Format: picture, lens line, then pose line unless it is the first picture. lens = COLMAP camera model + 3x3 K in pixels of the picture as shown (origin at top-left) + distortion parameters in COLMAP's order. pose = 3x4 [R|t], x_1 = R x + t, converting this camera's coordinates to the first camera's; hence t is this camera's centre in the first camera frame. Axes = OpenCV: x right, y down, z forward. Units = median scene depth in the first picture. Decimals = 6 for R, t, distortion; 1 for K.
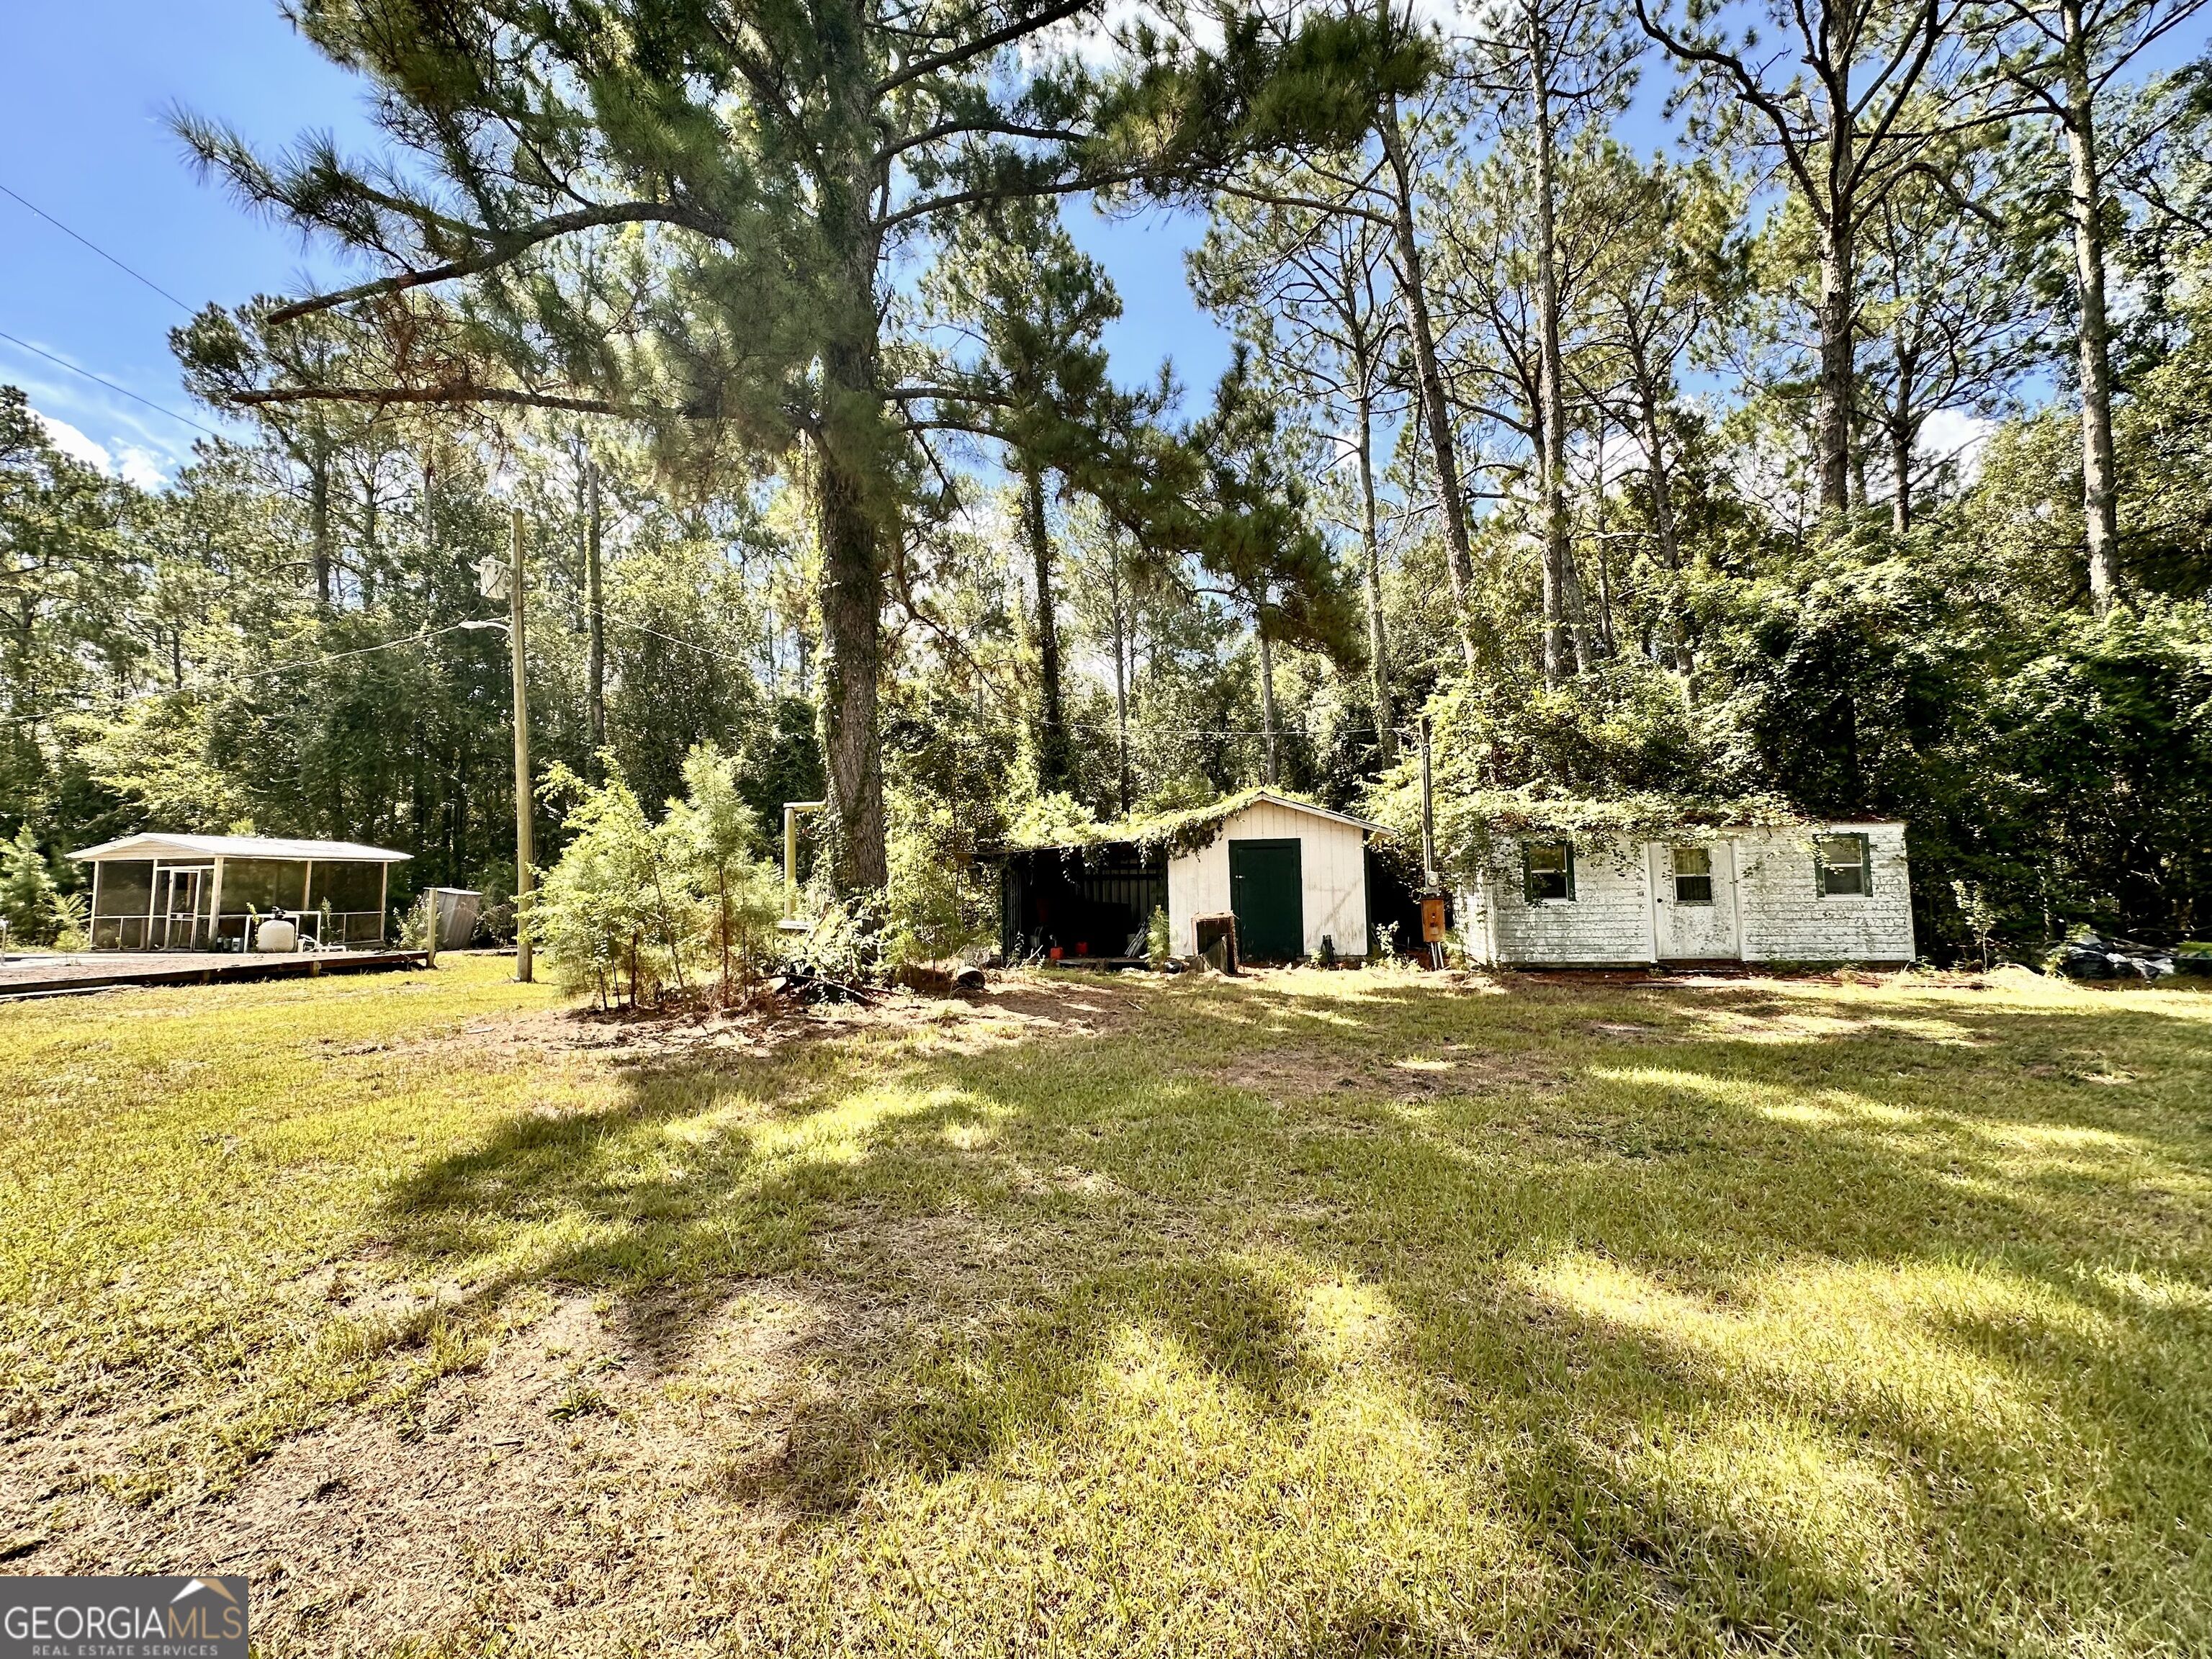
lens RADIAL K [[890.3, 0, 1105.0], [0, 890.3, 828.7], [0, 0, 1]] dist [0.000231, 0.000192]
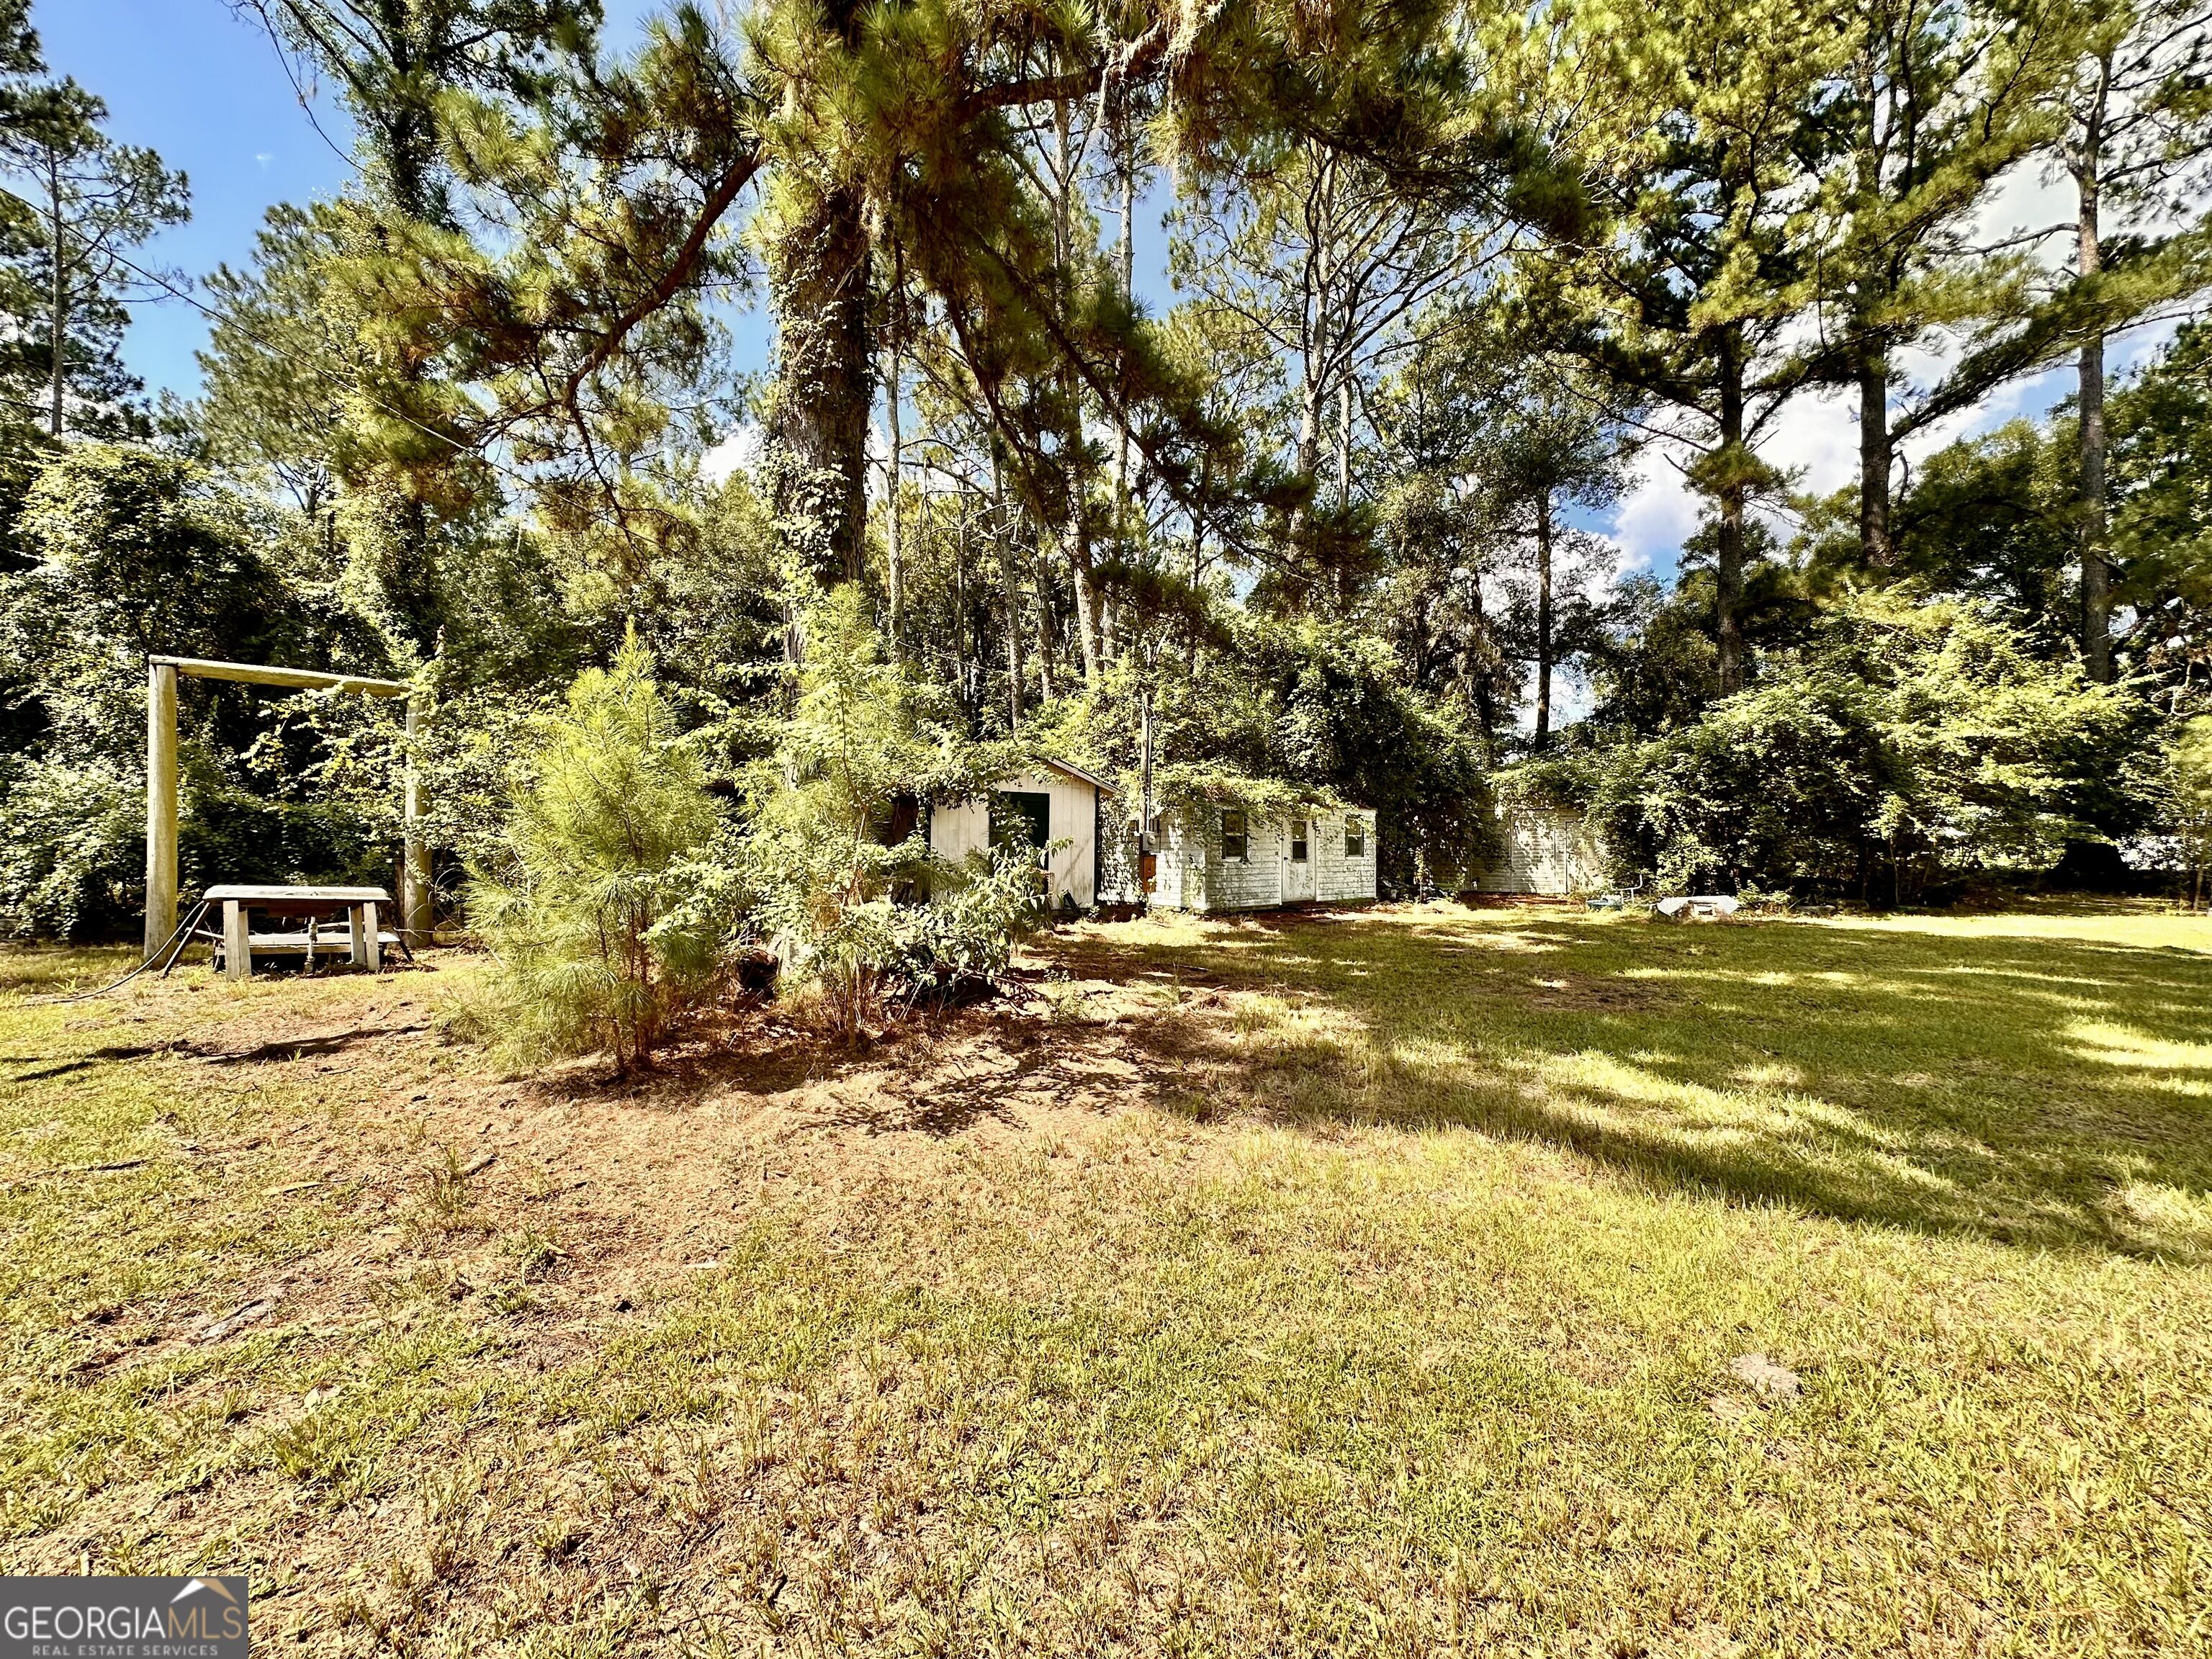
lens RADIAL K [[896.6, 0, 1106.0], [0, 896.6, 829.5], [0, 0, 1]] dist [-0.002752, -0.000207]
pose [[0.621114, 0.029076, 0.783181, -0.346550], [-0.073841, 0.997037, 0.021545, 0.015985], [-0.780234, -0.071213, 0.621420, 0.213652]]
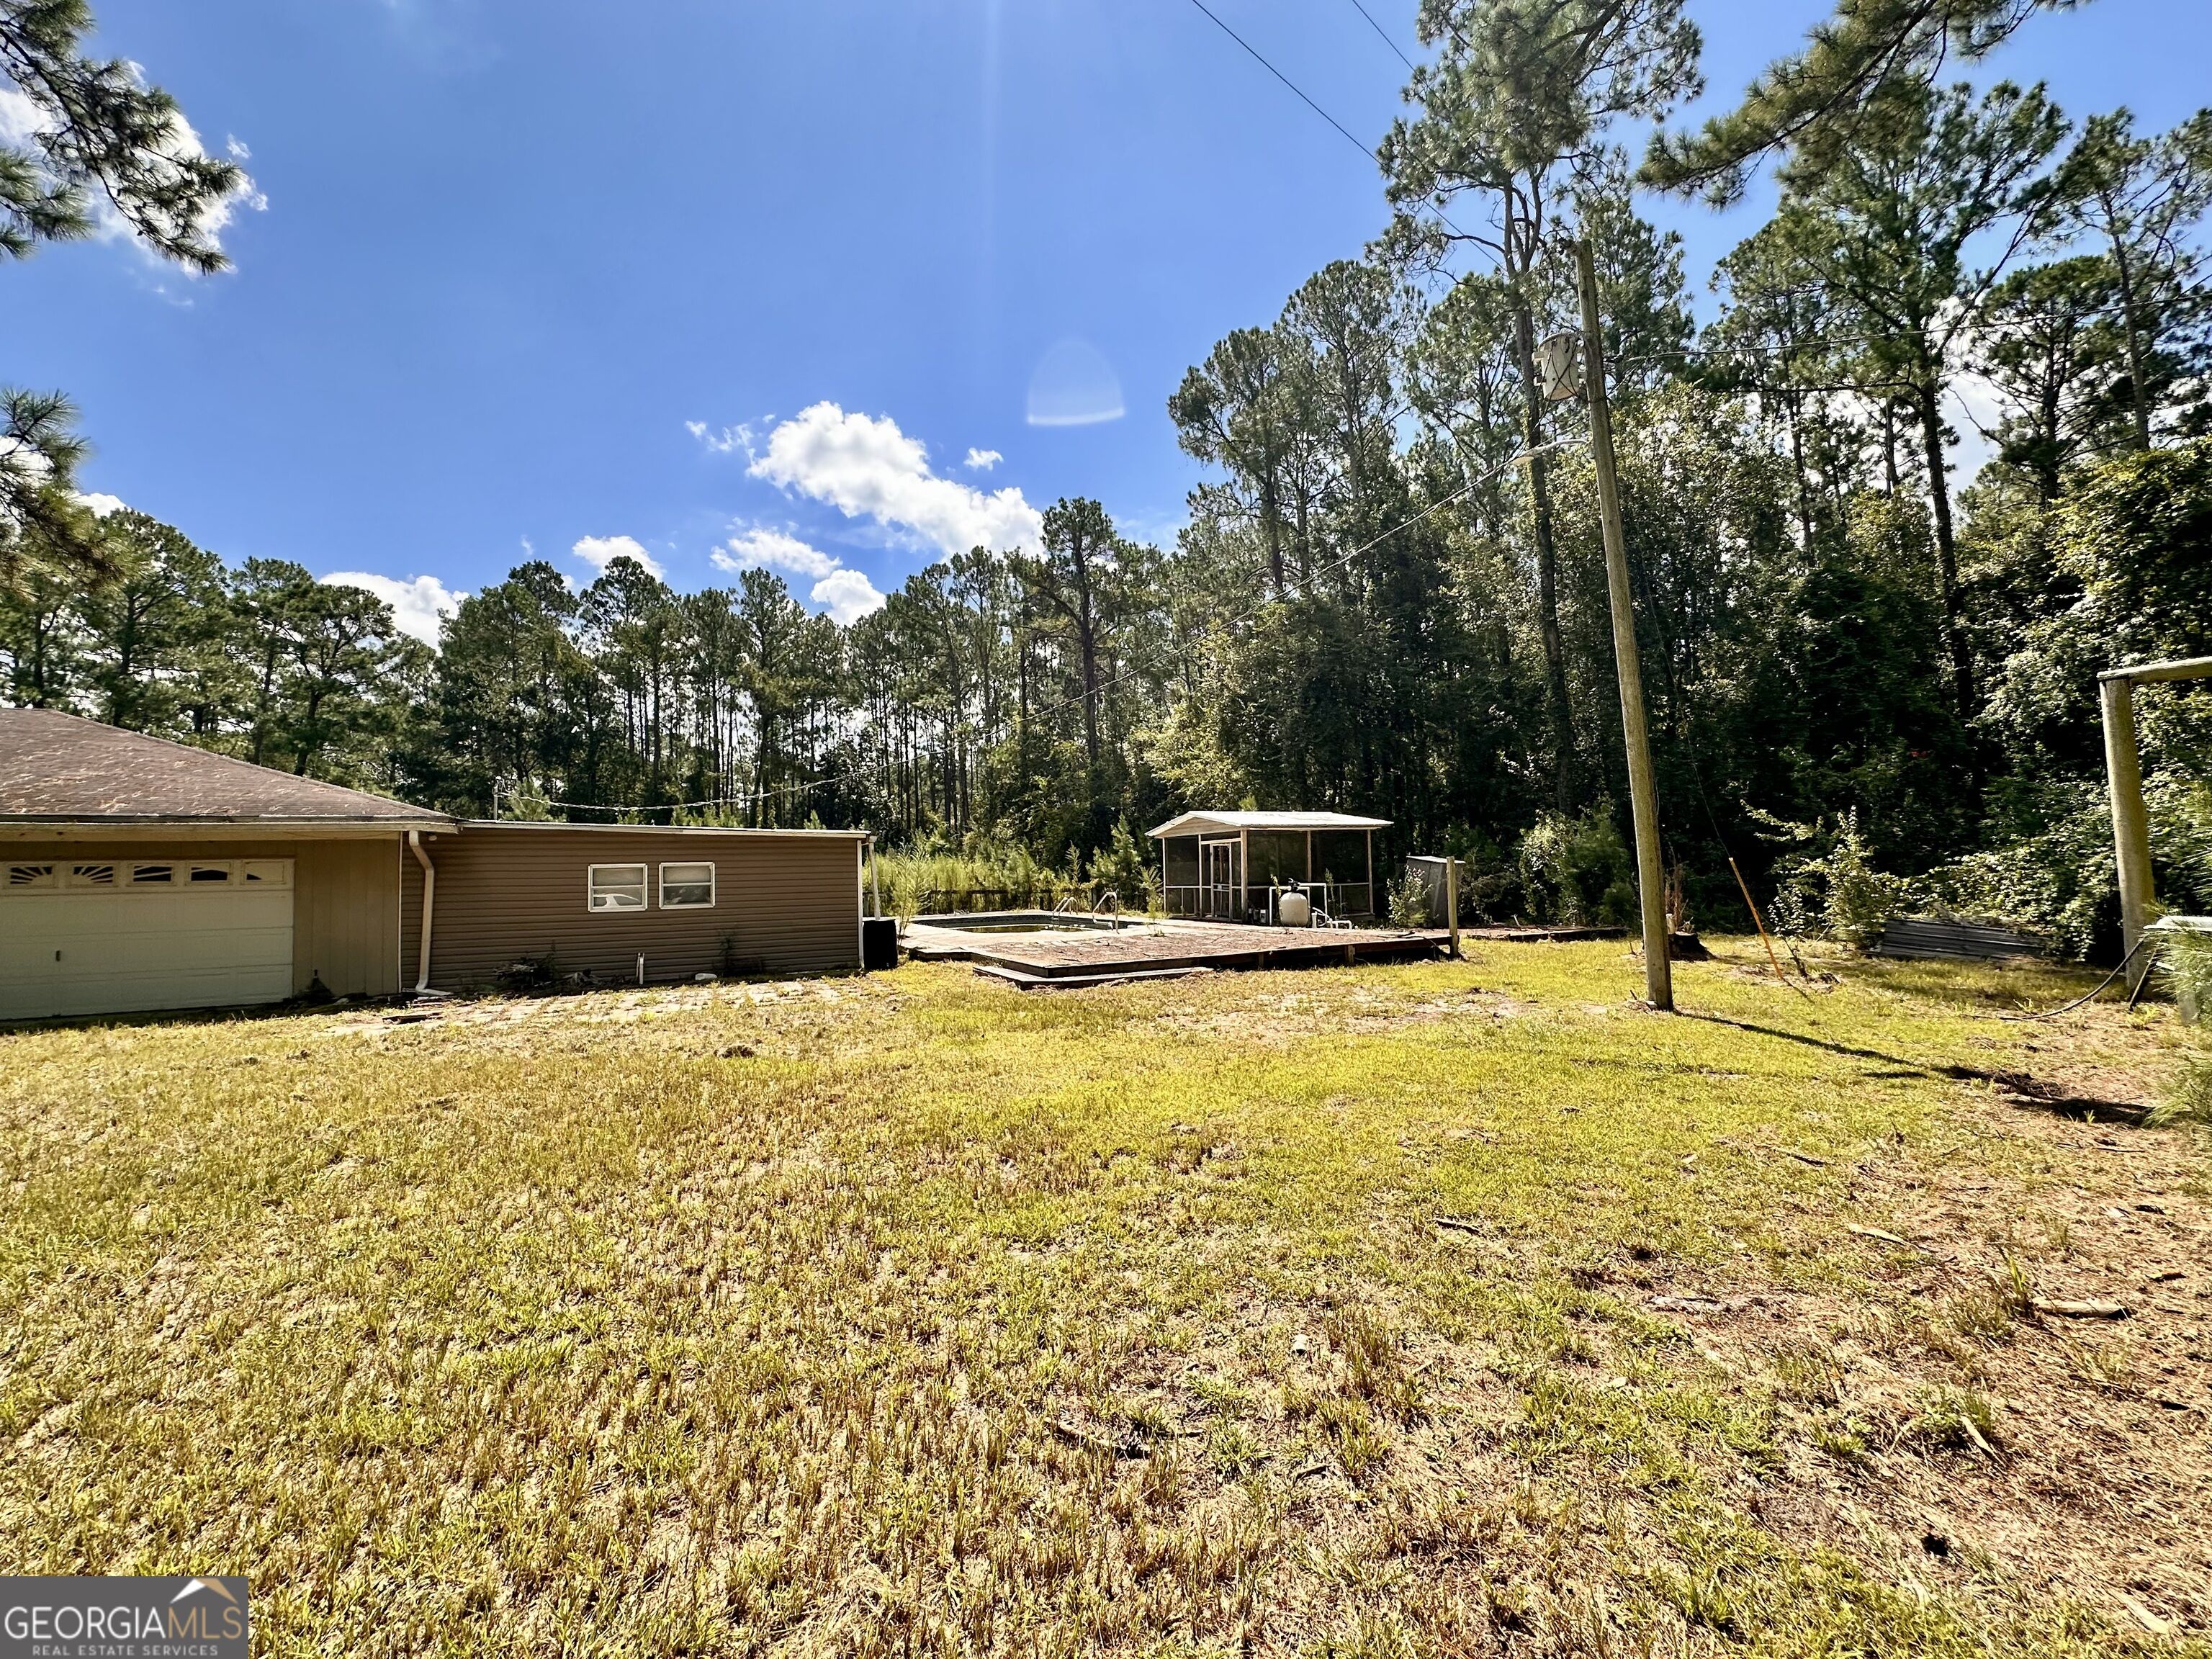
lens RADIAL K [[886.6, 0, 1101.4], [0, 886.6, 829.9], [0, 0, 1]] dist [-0.003014, -0.000242]
pose [[0.615728, -0.039404, -0.786973, -0.270867], [0.071471, 0.997425, 0.005977, 0.013190], [0.784711, -0.059927, 0.616959, 0.224516]]
